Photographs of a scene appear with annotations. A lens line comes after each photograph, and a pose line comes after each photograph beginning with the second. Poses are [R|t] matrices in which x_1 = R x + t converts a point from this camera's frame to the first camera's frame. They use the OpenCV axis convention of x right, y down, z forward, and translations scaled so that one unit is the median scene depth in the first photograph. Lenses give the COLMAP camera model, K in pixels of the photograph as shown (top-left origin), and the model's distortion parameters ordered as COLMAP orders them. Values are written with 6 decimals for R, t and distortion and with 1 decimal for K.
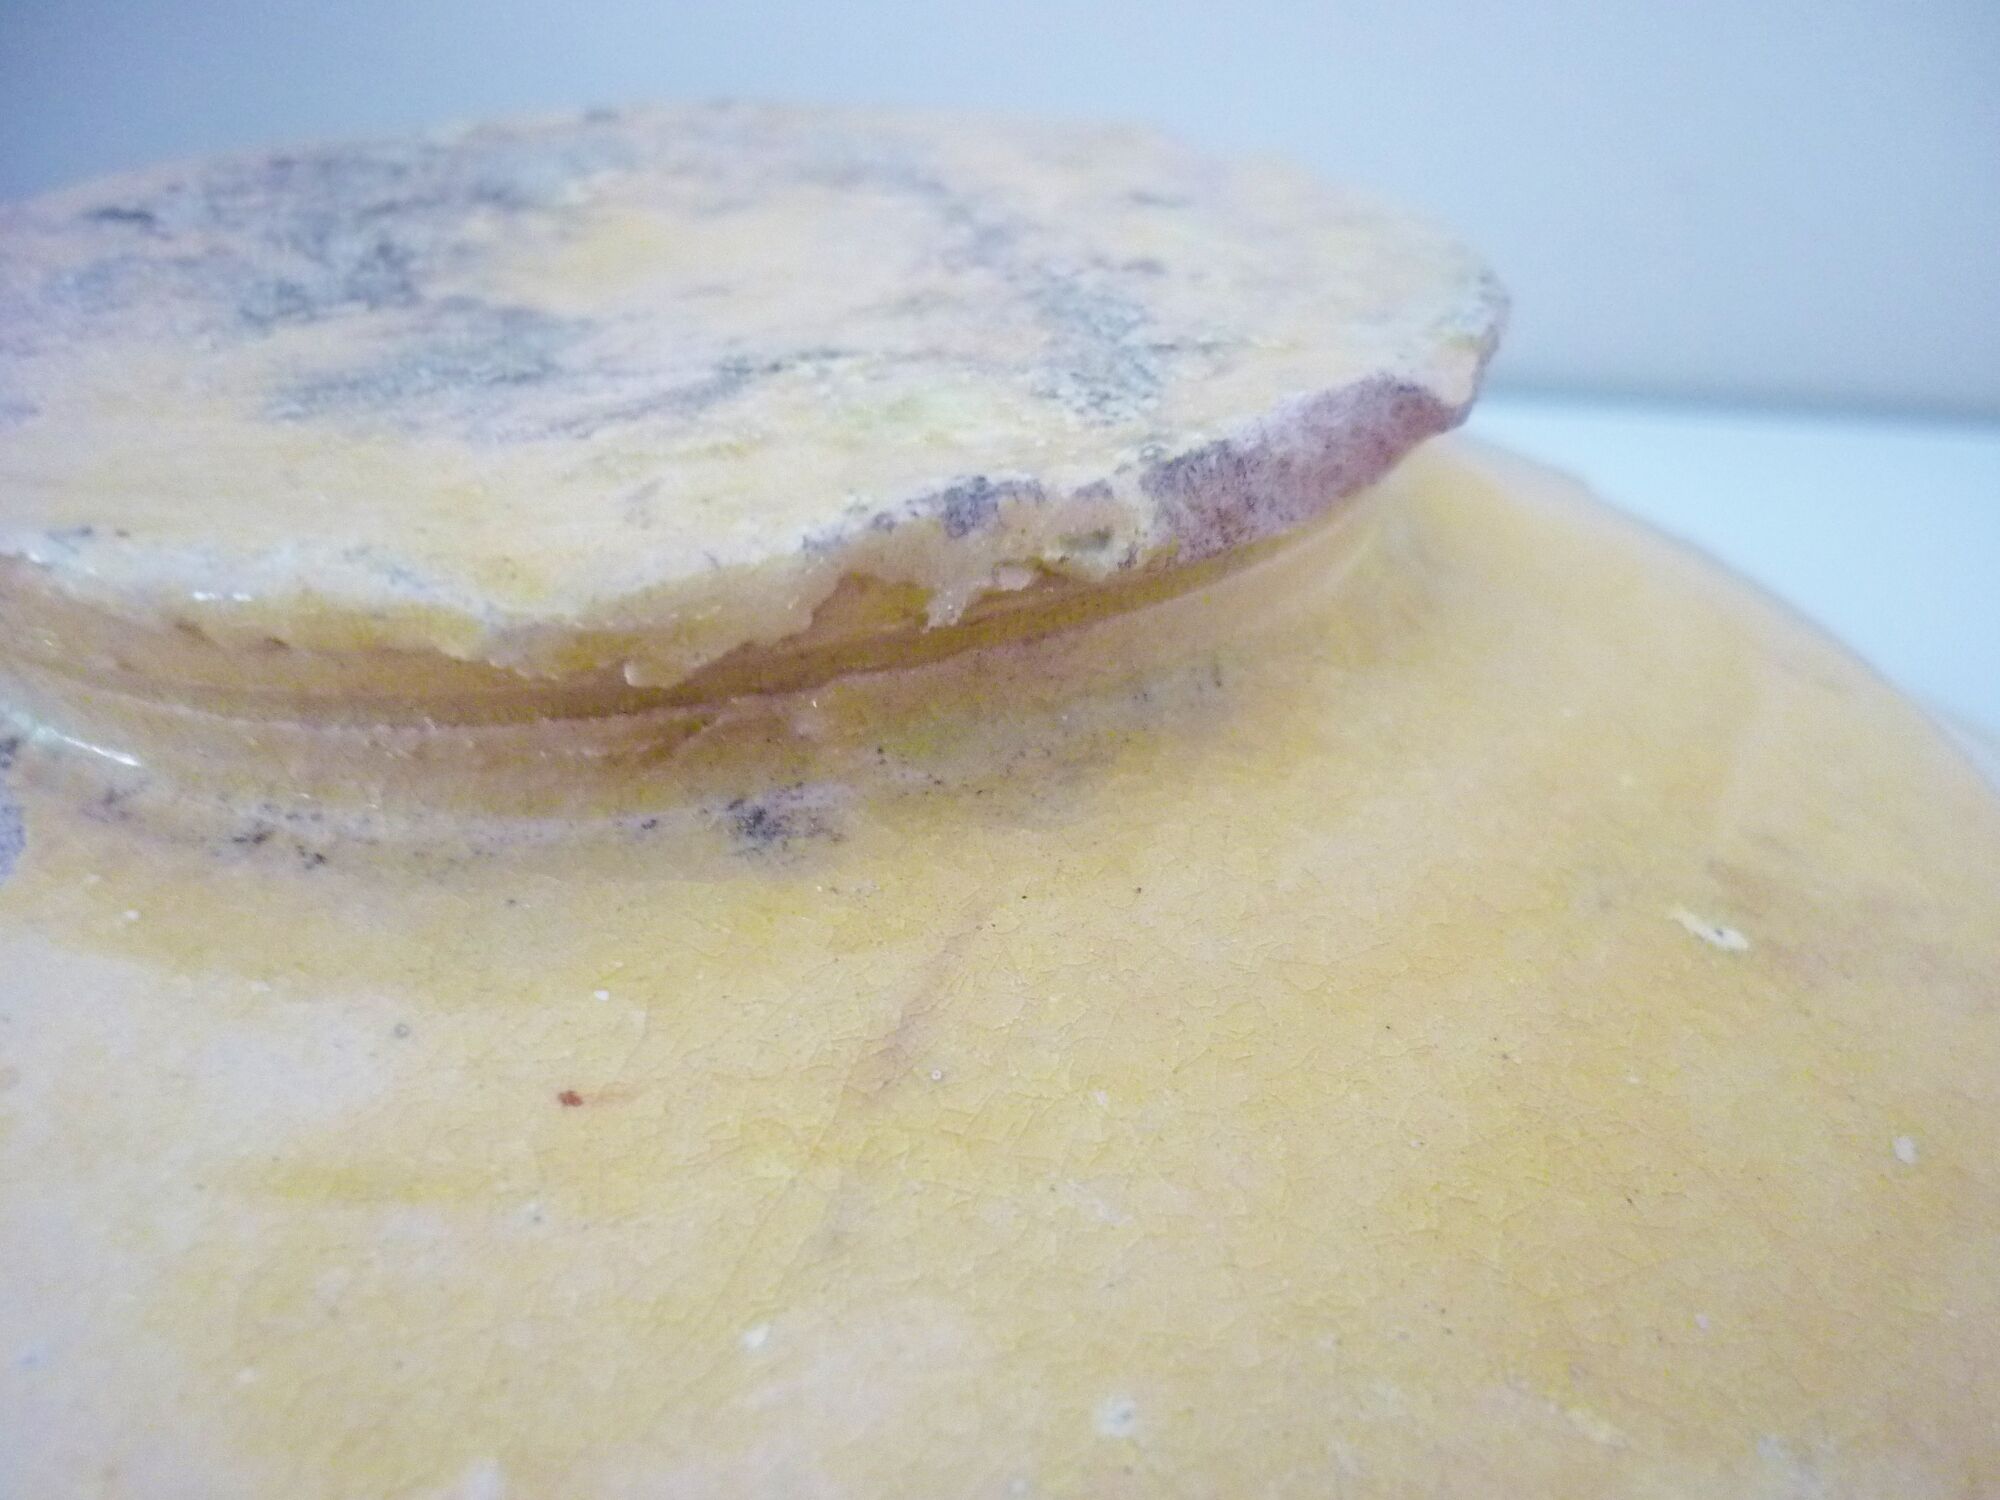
lens RADIAL K [[2039.7, 0, 1000.0], [0, 2039.7, 750.0], [0, 0, 1]] dist [-0.104682, 0.171230]
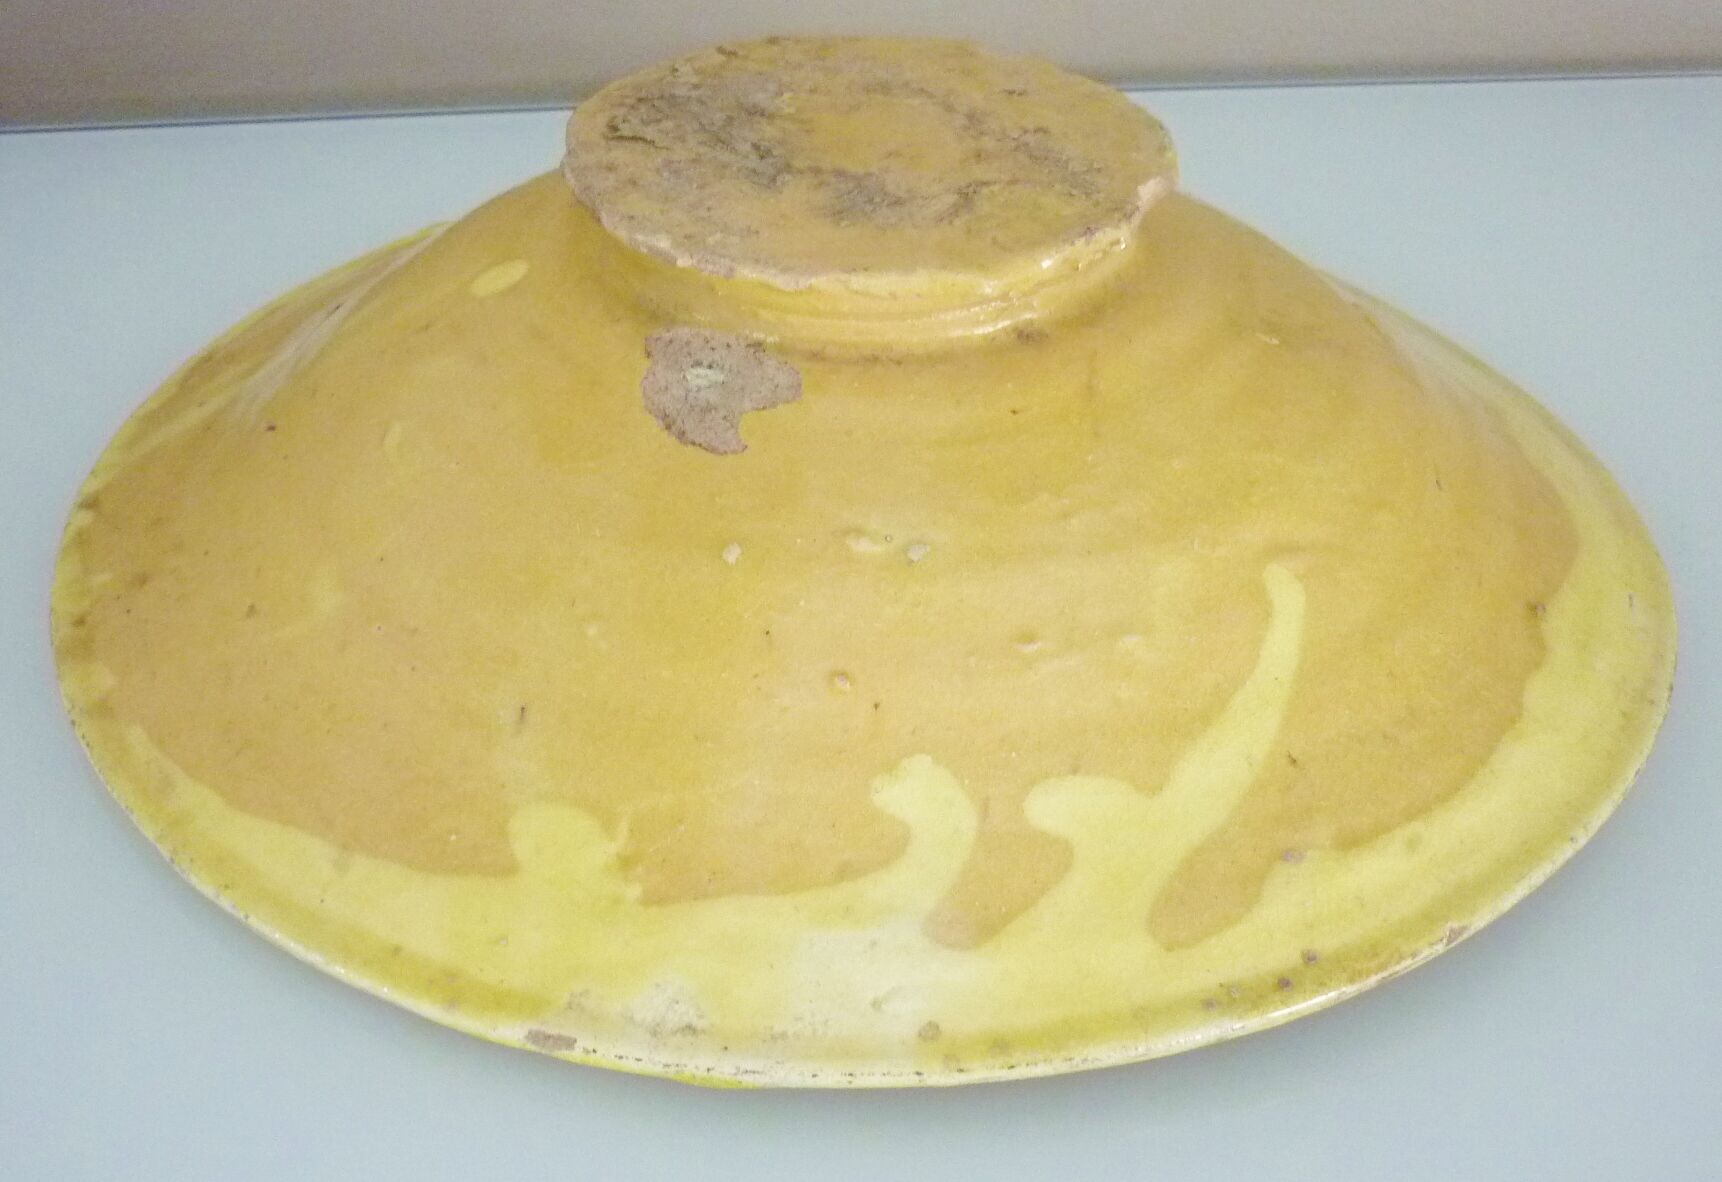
lens RADIAL K [[2119.7, 0, 861.0], [0, 2119.7, 591.0], [0, 0, 1]] dist [-0.060171, -0.003992]
pose [[0.945913, -0.155285, 0.284843, -1.271883], [0.122285, 0.983905, 0.130300, -0.031779], [-0.300492, -0.088421, 0.949677, -2.023359]]
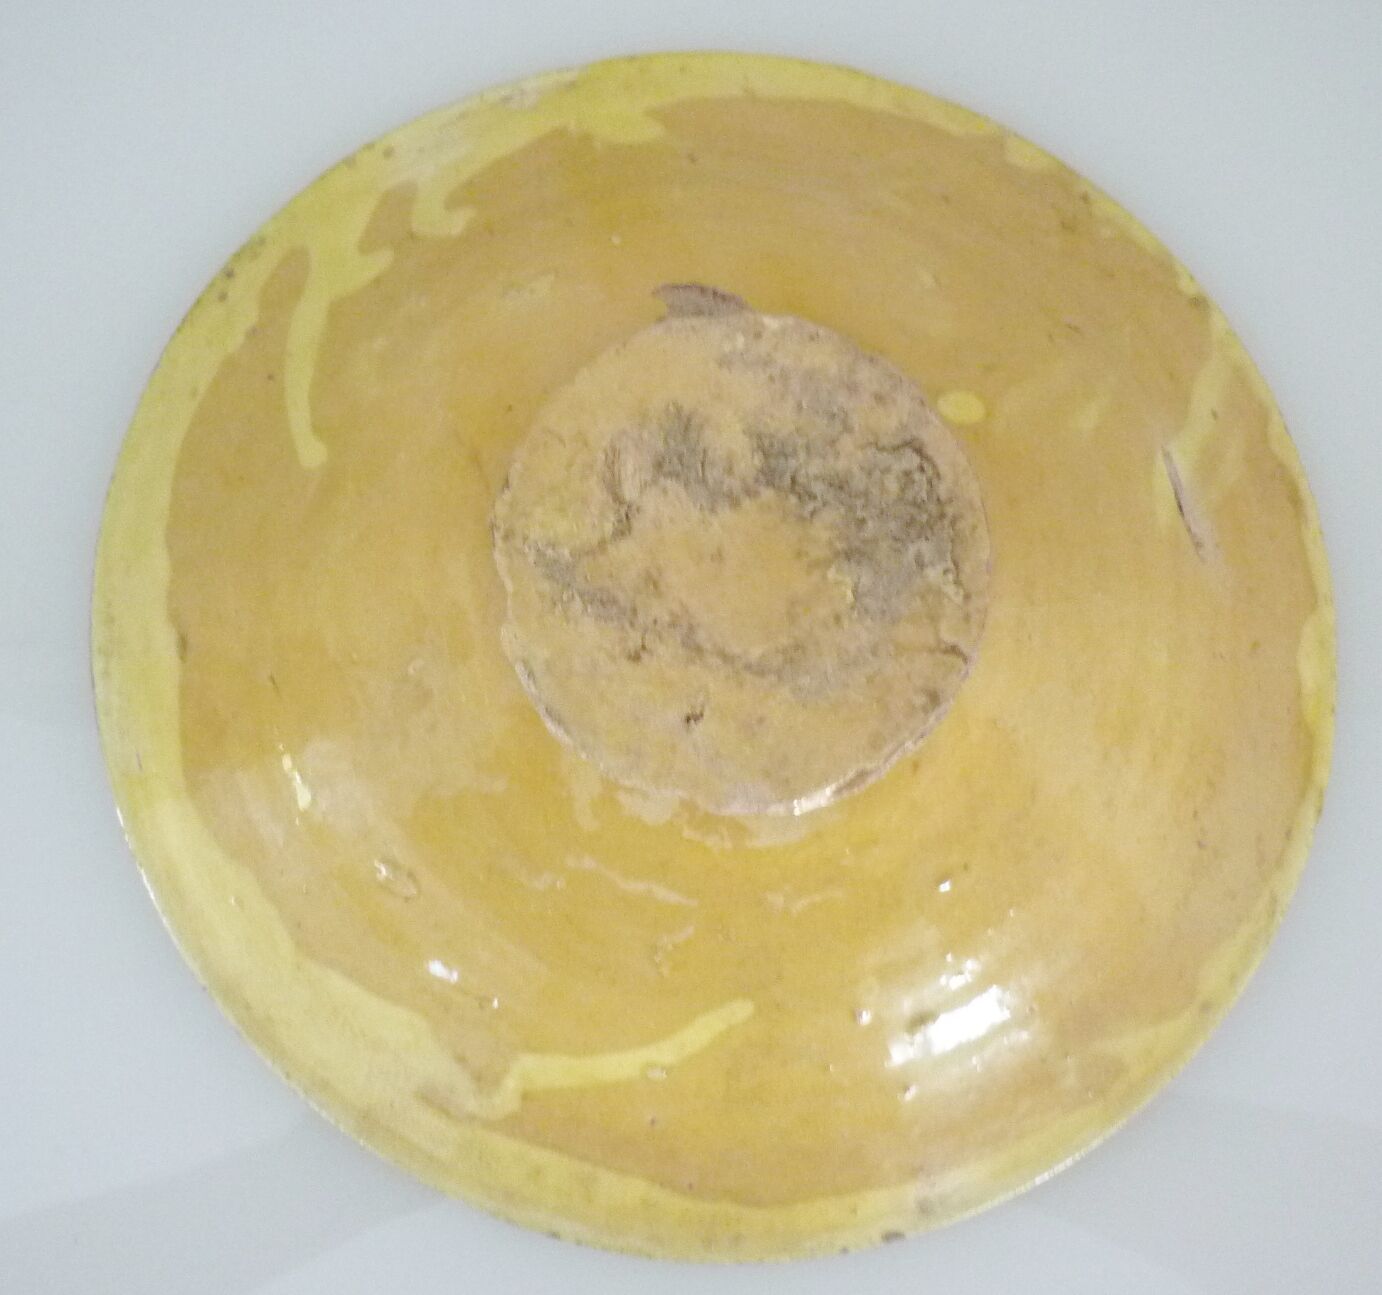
lens RADIAL K [[2271.4, 0, 691.0], [0, 2271.4, 647.5], [0, 0, 1]] dist [-0.161349, 0.051089]
pose [[-0.638555, 0.754619, -0.150992, 0.650258], [-0.394807, -0.152808, 0.905967, -4.211736], [0.660587, 0.638123, 0.395505, -0.461072]]
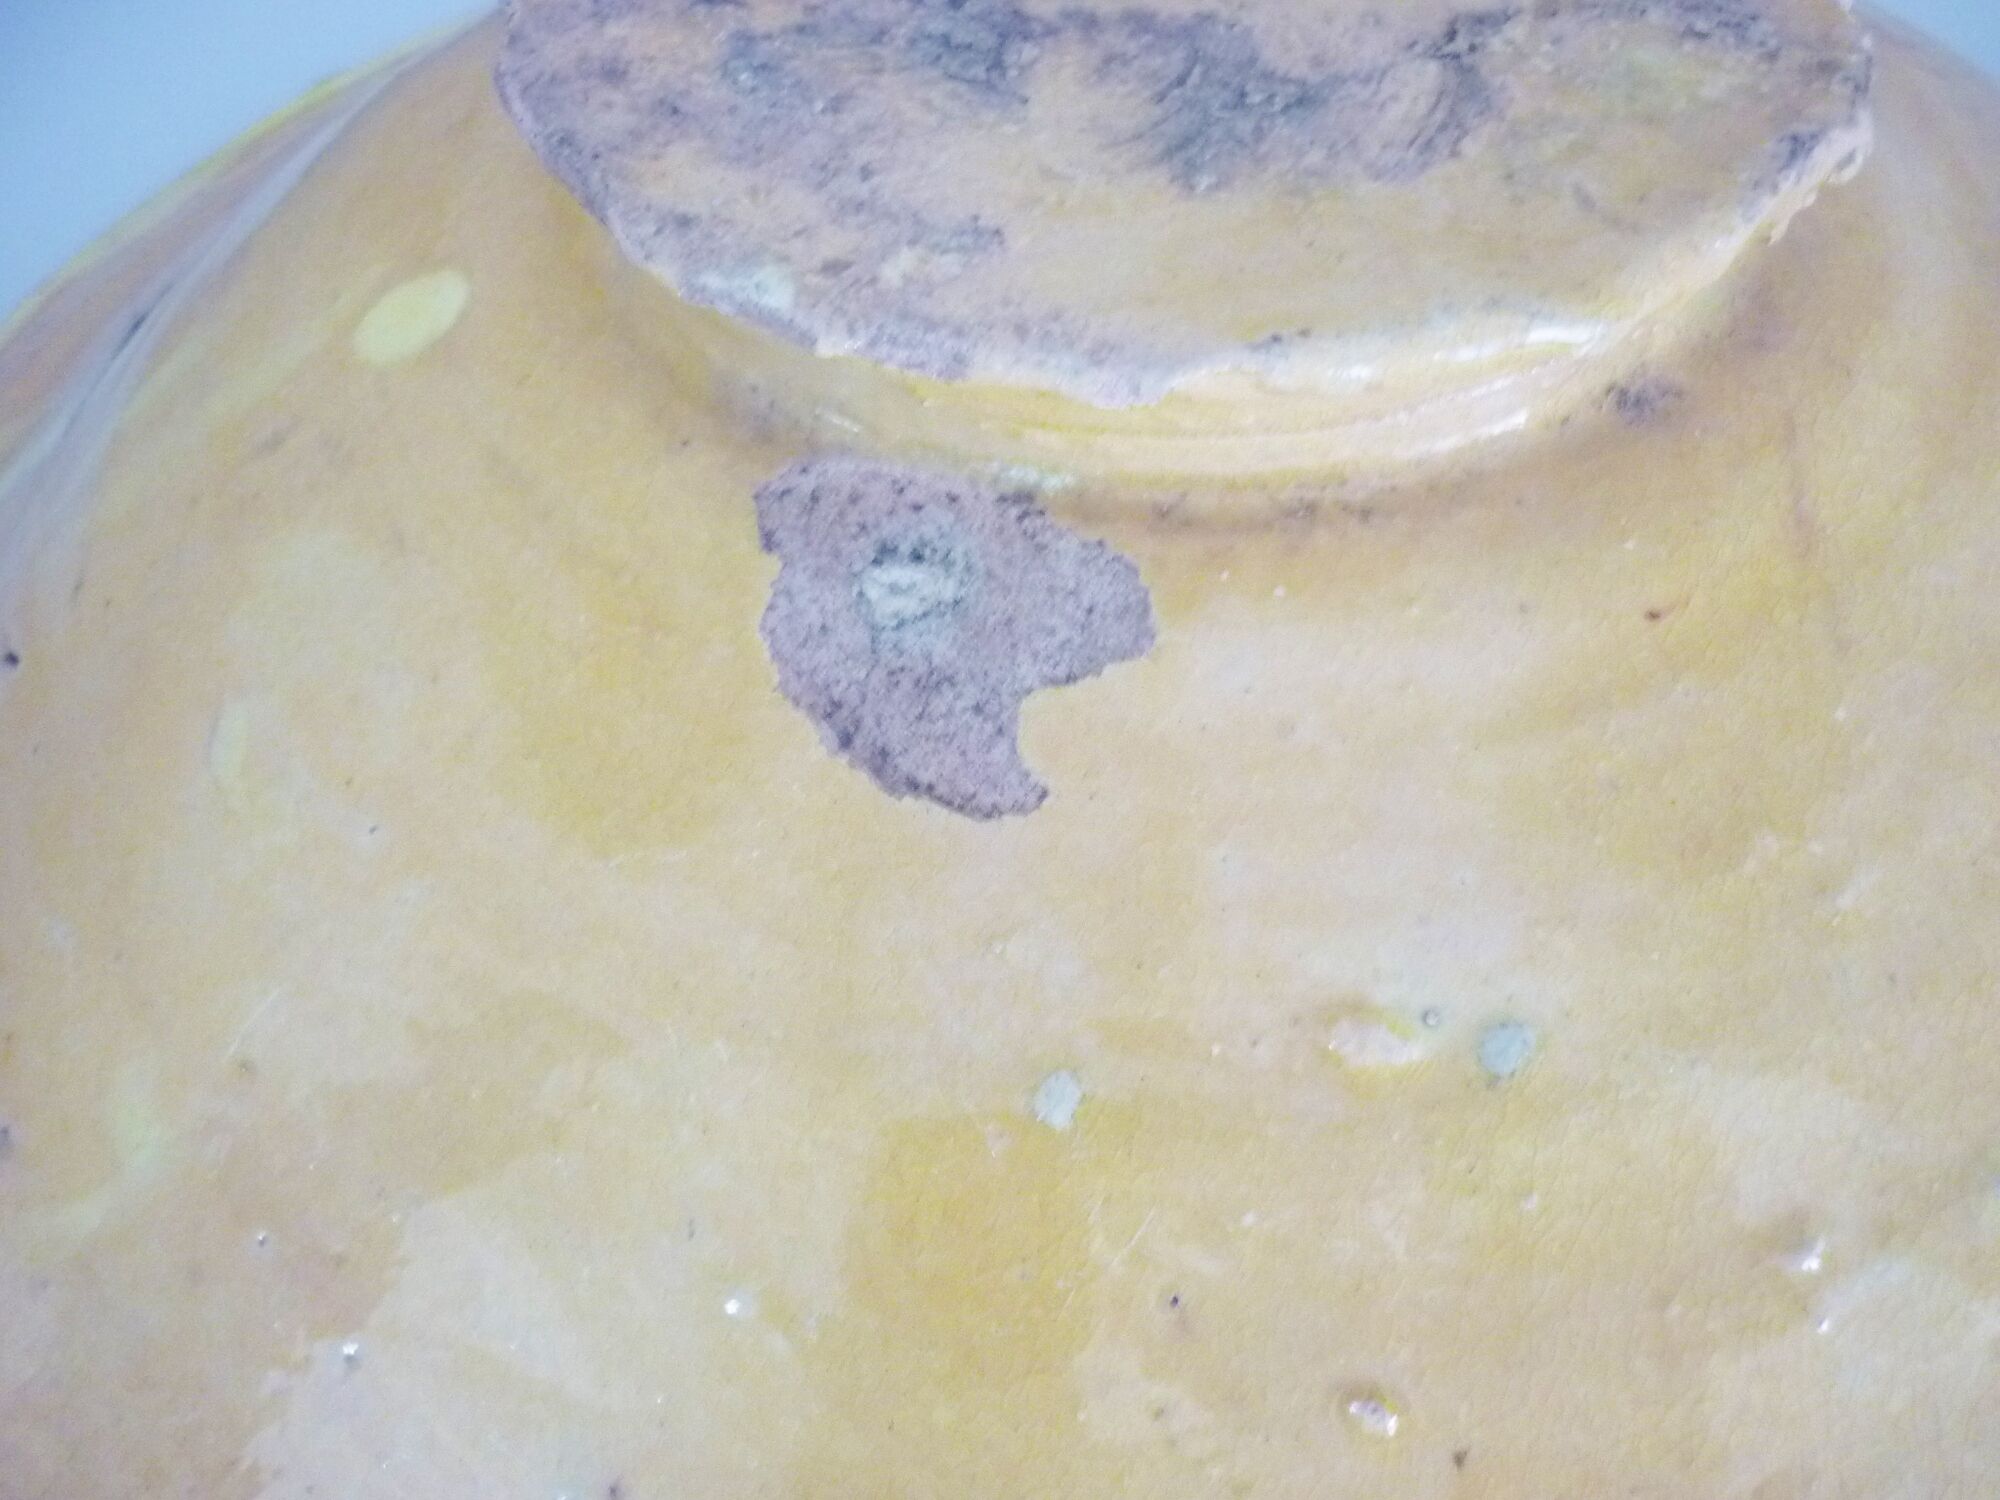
lens RADIAL K [[2039.7, 0, 1000.0], [0, 2039.7, 750.0], [0, 0, 1]] dist [-0.104682, 0.171230]
pose [[0.910290, -0.330827, 0.248848, -0.858206], [0.221456, 0.897038, 0.382466, -0.344557], [-0.349756, -0.293046, 0.889828, -0.178189]]
